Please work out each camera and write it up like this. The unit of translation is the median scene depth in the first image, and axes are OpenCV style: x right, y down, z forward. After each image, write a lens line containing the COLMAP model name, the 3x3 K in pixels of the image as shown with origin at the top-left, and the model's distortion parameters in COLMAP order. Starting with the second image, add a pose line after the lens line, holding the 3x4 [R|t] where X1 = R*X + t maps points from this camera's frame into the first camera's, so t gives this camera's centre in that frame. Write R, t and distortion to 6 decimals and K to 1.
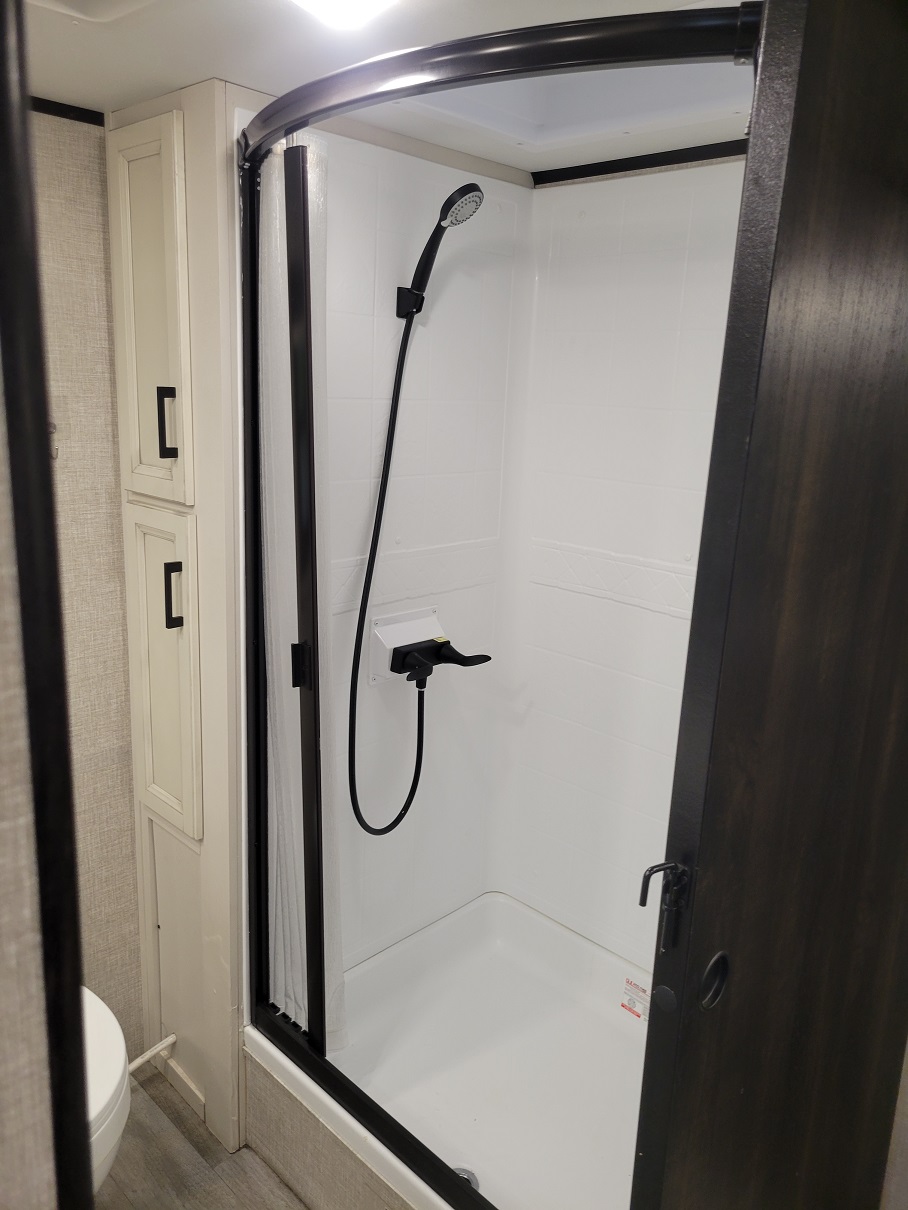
lens RADIAL K [[902.0, 0, 456.4], [0, 902.0, 593.9], [0, 0, 1]] dist [0.017818, -0.015657]
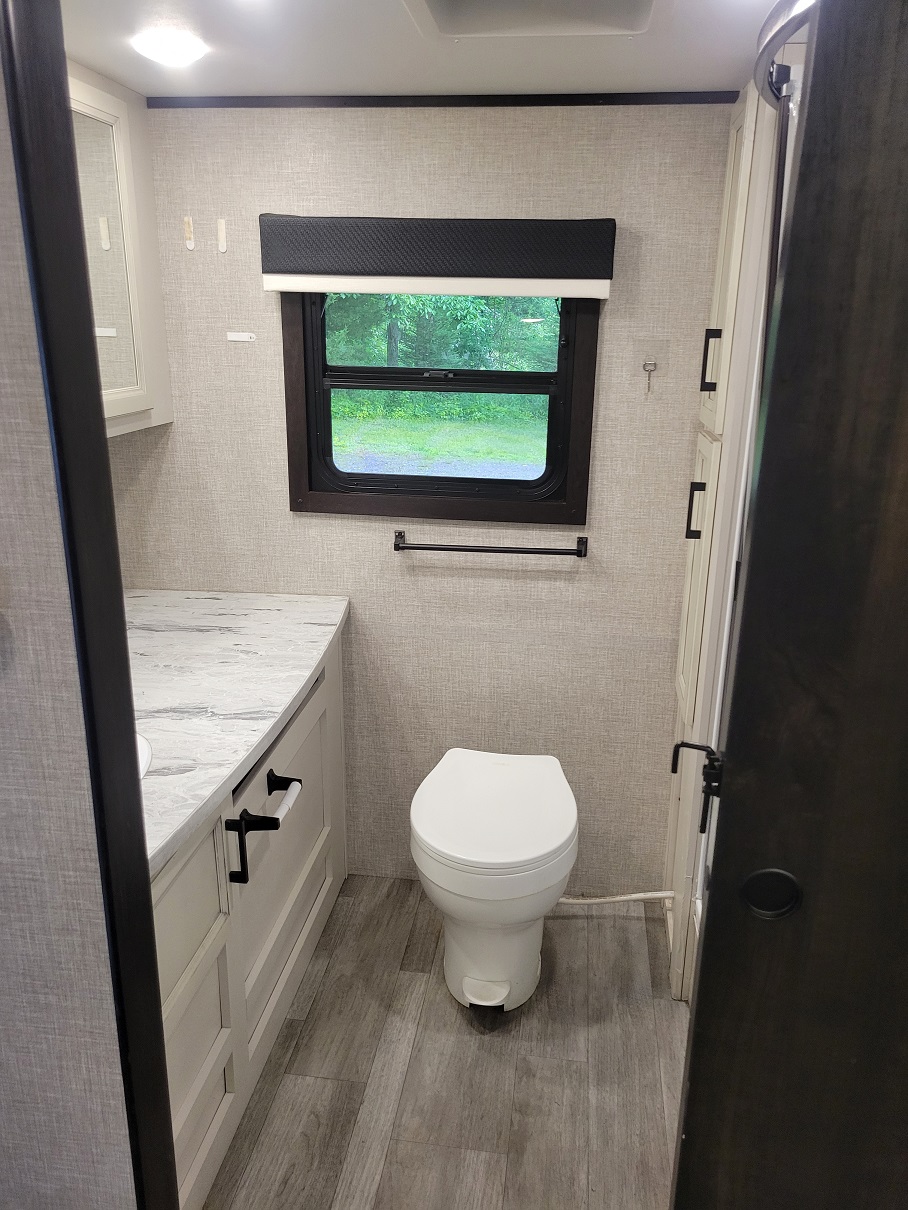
lens RADIAL K [[902.0, 0, 463.6], [0, 902.0, 610.5], [0, 0, 1]] dist [0.017818, -0.015657]
pose [[0.592846, 0.213081, -0.776615, 0.417168], [-0.174130, 0.975464, 0.134713, 0.020952], [0.786265, 0.055368, 0.615404, 0.046021]]
